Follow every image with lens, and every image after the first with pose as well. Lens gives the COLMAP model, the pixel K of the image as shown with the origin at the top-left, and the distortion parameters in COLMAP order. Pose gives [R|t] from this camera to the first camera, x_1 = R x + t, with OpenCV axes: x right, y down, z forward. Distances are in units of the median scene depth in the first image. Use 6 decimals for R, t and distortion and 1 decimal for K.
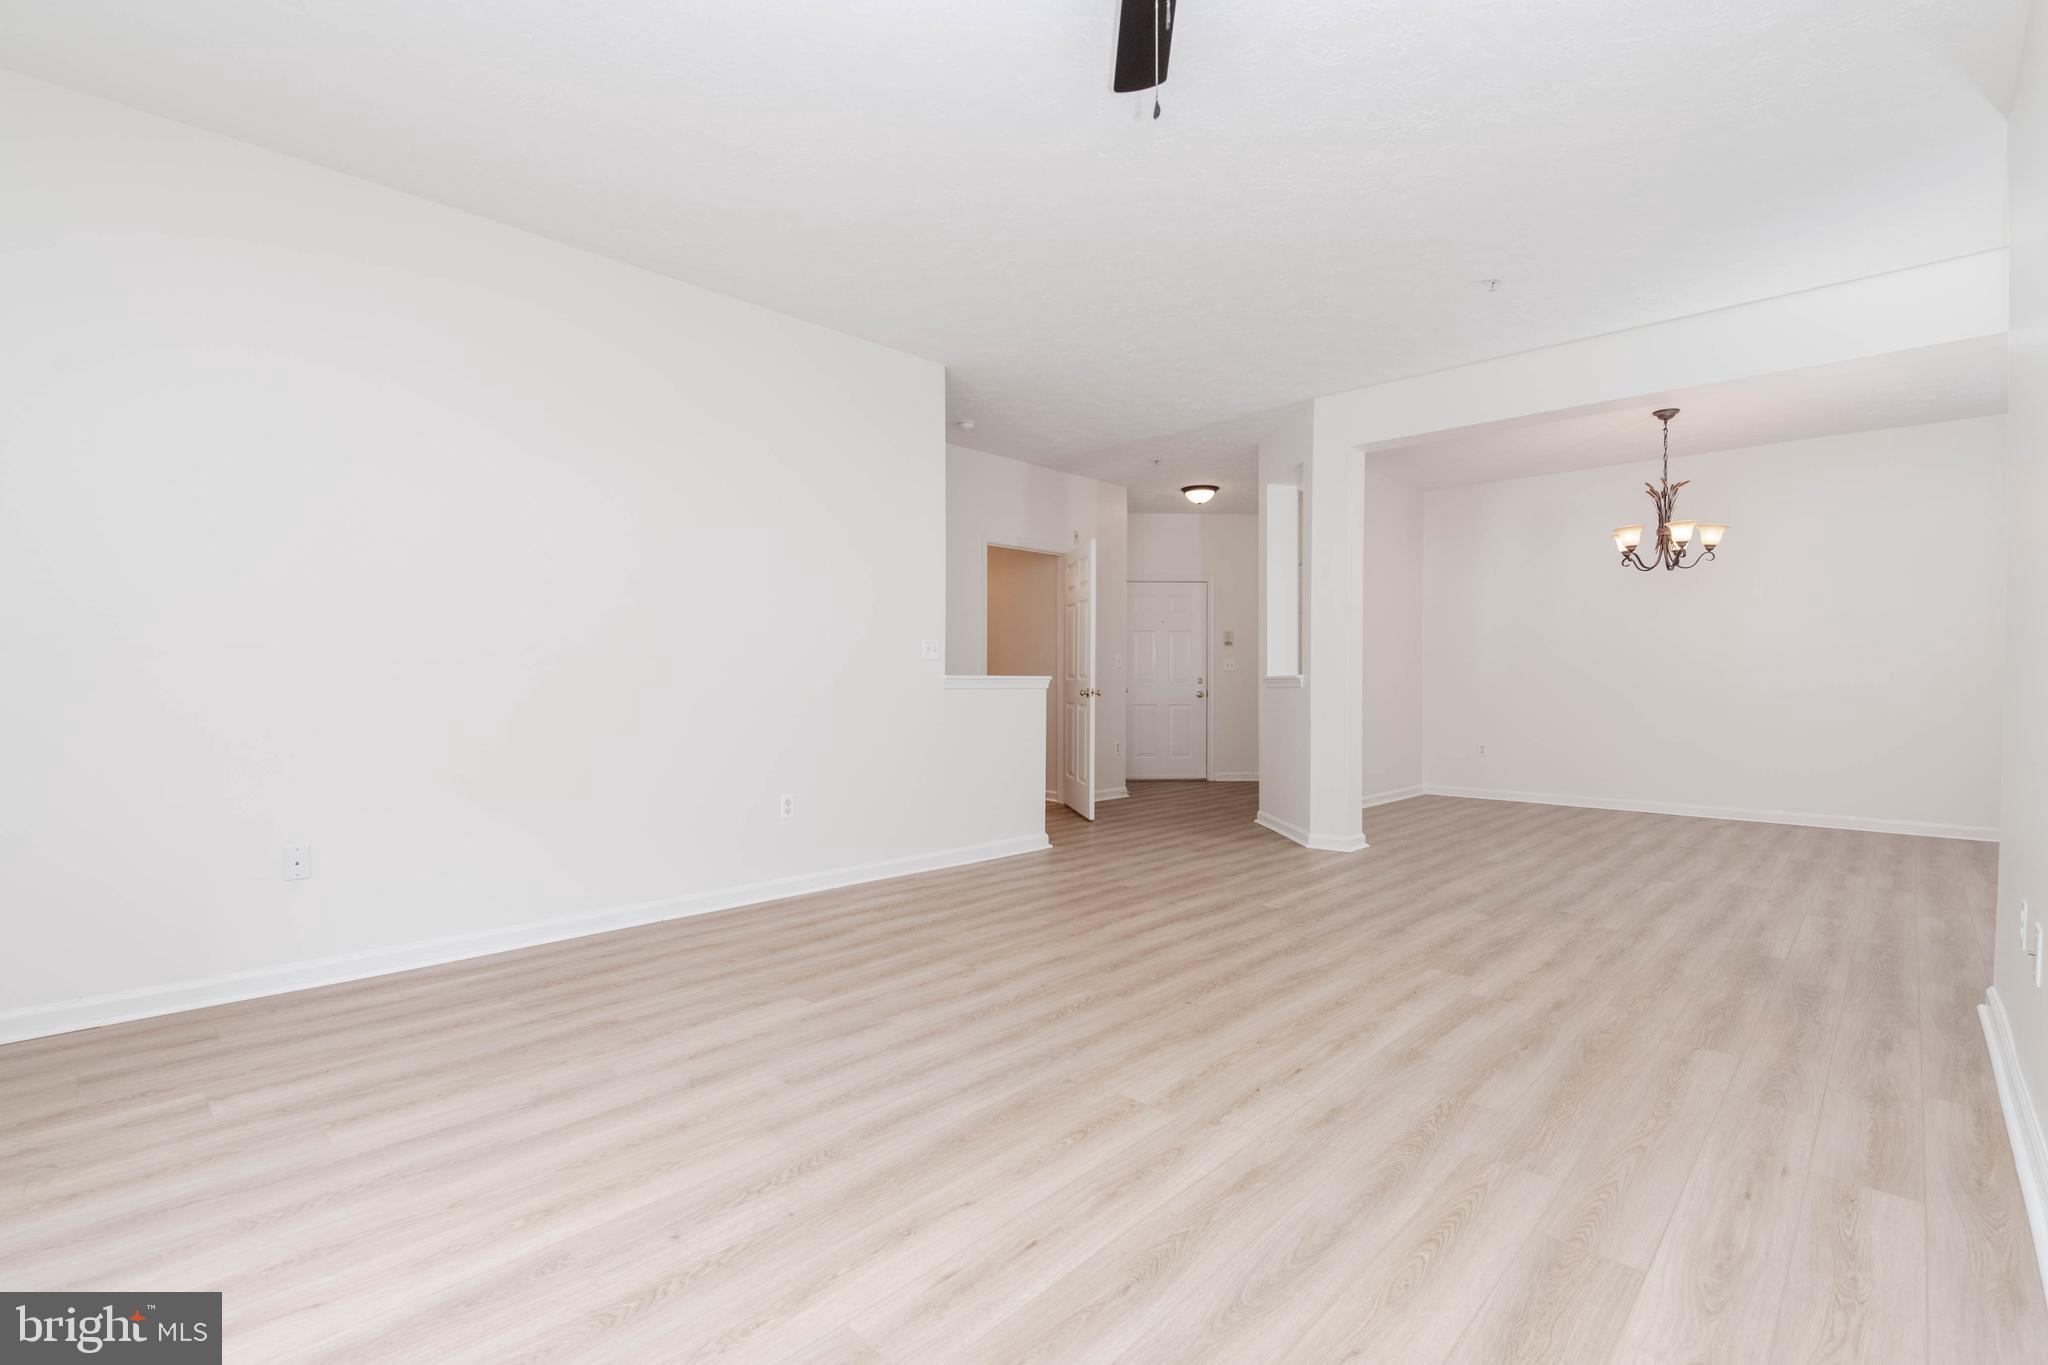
lens RADIAL K [[934.2, 0, 1028.0], [0, 934.2, 680.4], [0, 0, 1]] dist [-0.001403, -0.000504]
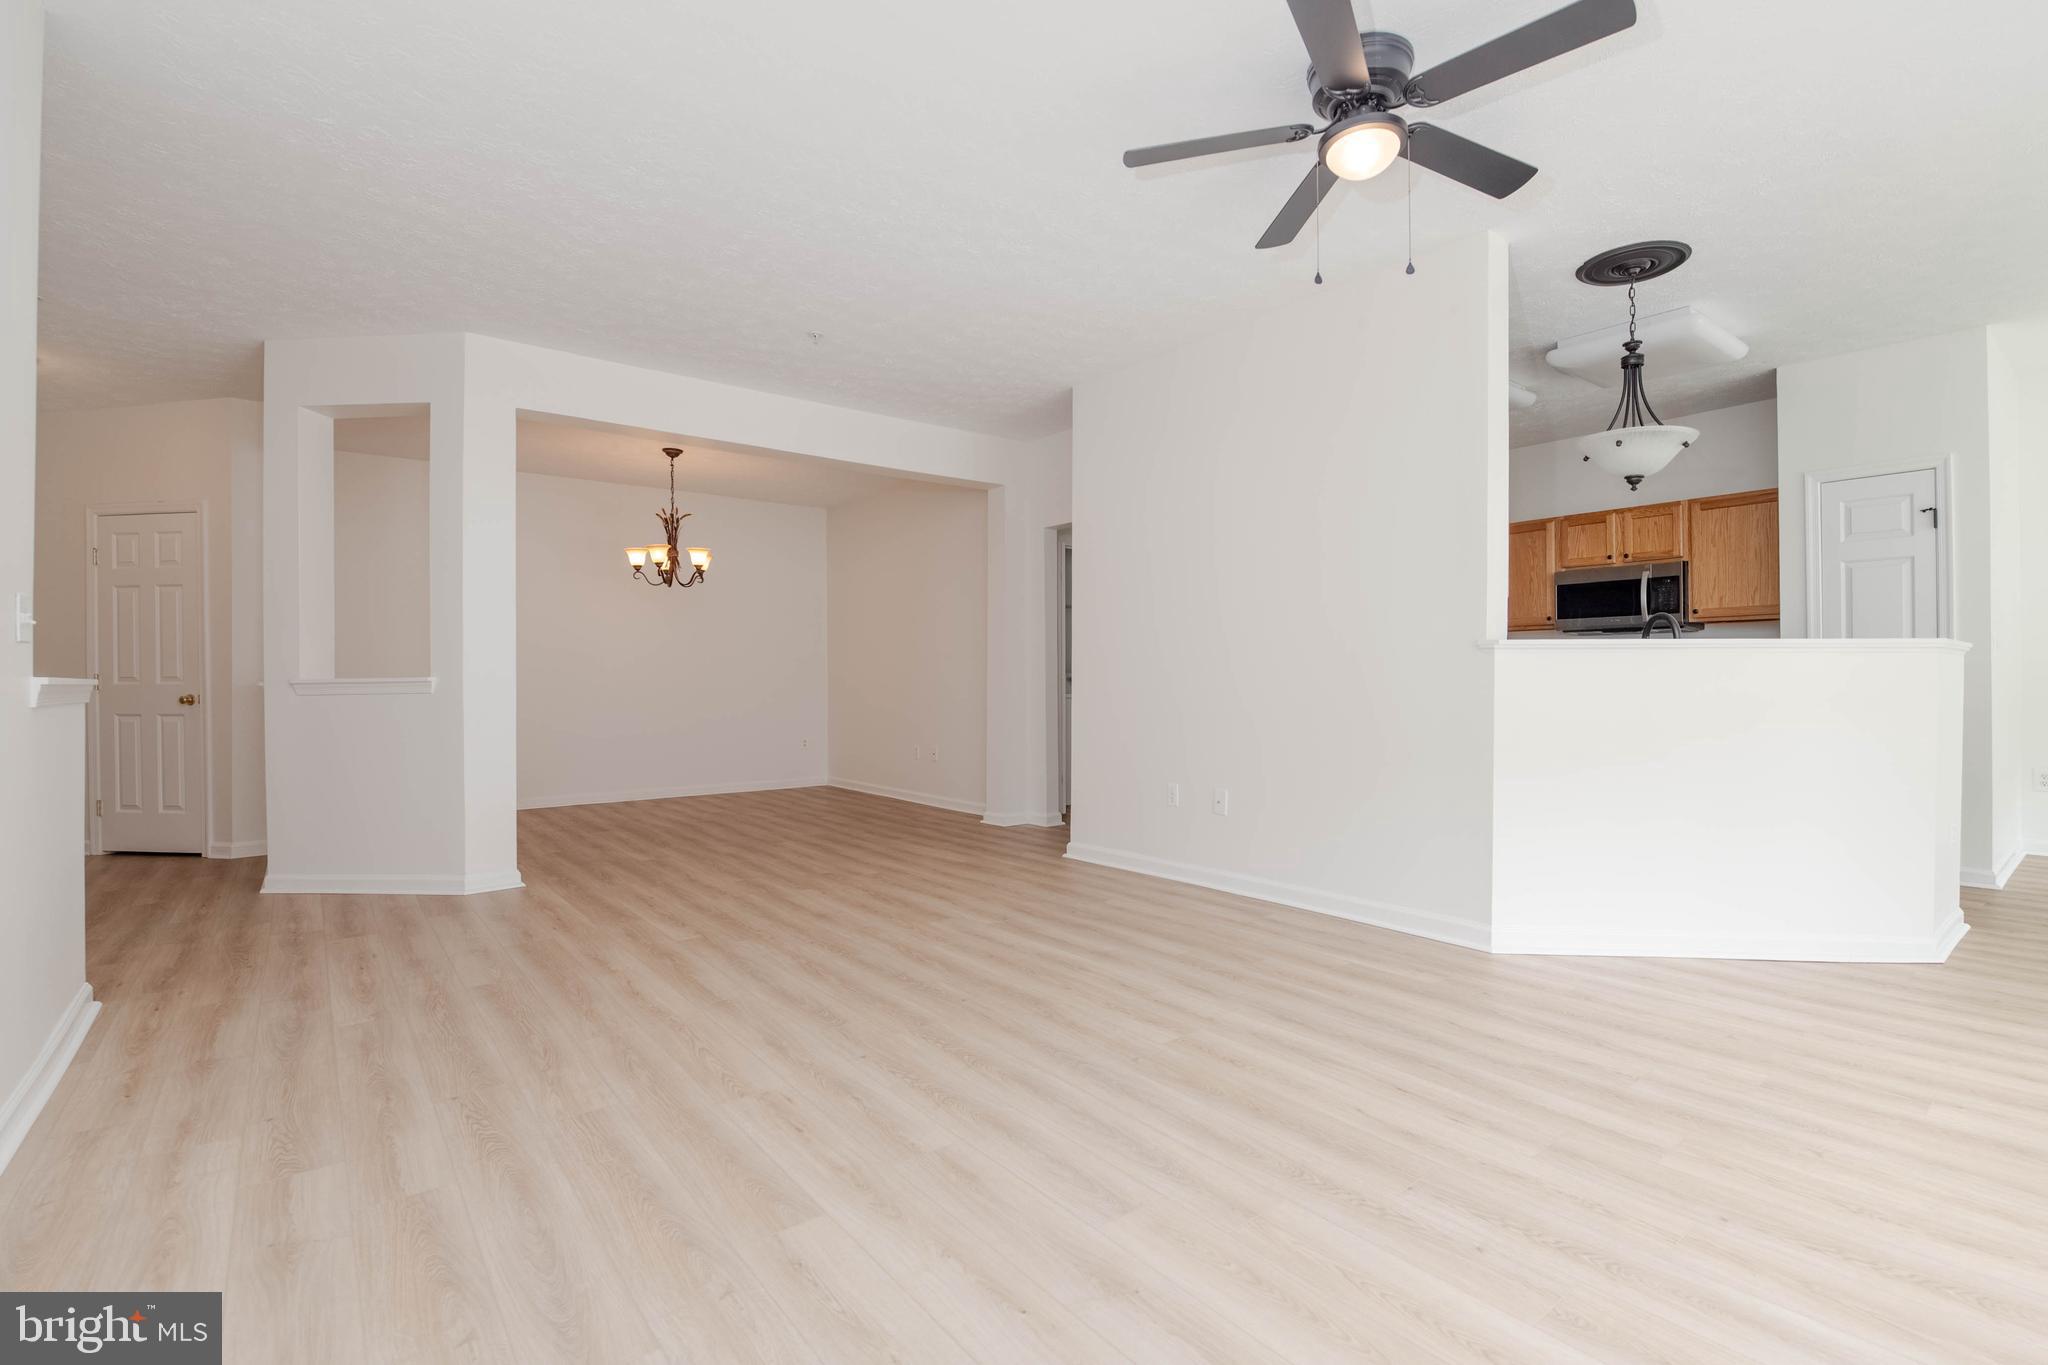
lens RADIAL K [[934.2, 0, 1060.1], [0, 934.2, 686.7], [0, 0, 1]] dist [-0.001403, -0.000504]
pose [[0.106082, -0.009734, 0.994310, -0.771788], [0.005291, 0.999943, 0.009225, -0.004570], [-0.994343, 0.004282, 0.106127, 0.735671]]
